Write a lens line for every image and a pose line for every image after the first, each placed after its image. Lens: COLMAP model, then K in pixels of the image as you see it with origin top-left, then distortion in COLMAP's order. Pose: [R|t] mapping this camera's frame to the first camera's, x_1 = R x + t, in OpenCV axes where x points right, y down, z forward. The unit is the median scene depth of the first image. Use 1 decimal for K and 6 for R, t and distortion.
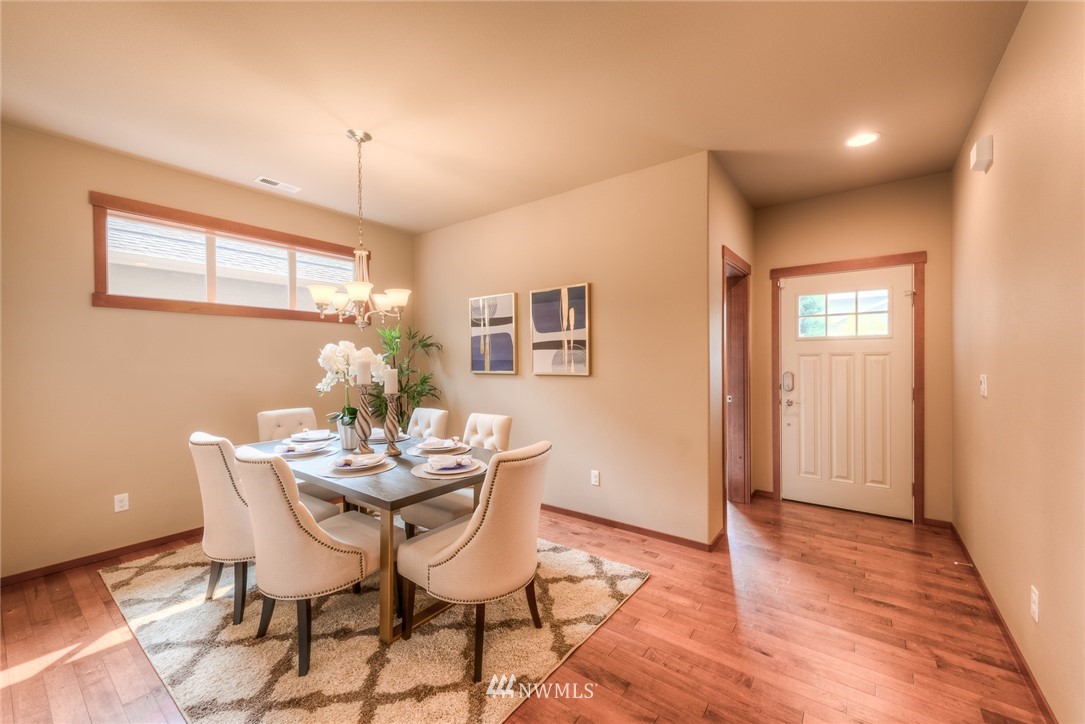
lens RADIAL K [[429.2, 0, 542.0], [0, 429.2, 360.2], [0, 0, 1]] dist [0.019014, -0.004996]
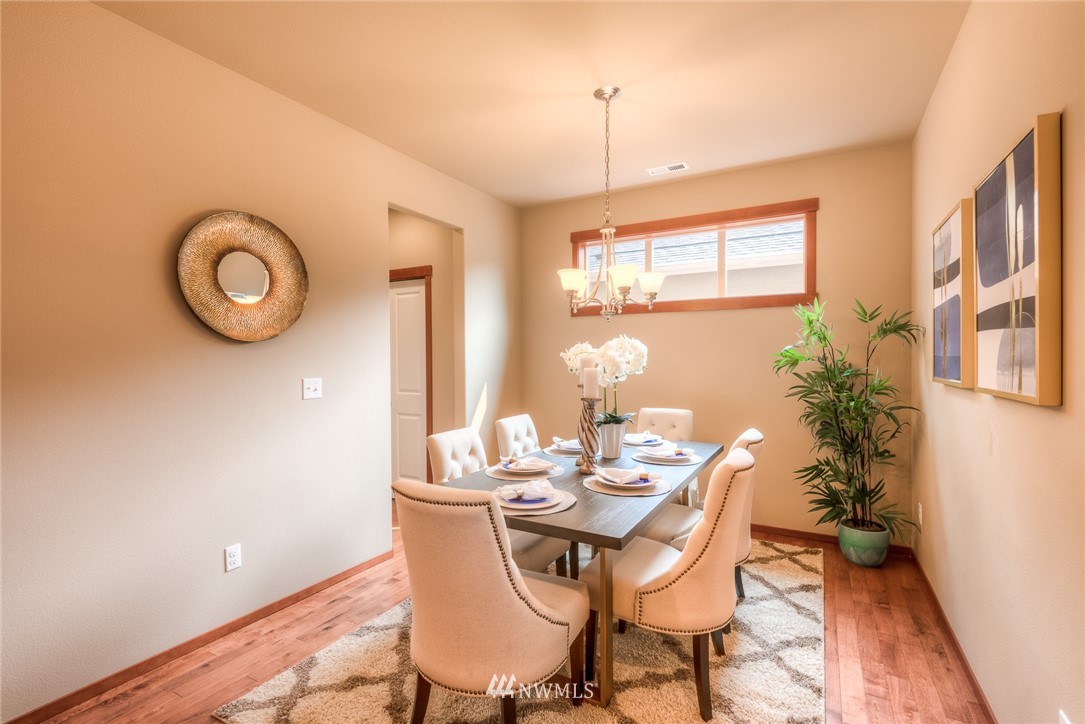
lens RADIAL K [[497.0, 0, 542.4], [0, 497.0, 361.0], [0, 0, 1]] dist [0.020975, 0.000070]
pose [[0.136815, 0.014480, -0.990491, 0.373998], [-0.002933, 0.999895, 0.014212, -0.003343], [0.990592, 0.000961, 0.136843, 0.509787]]
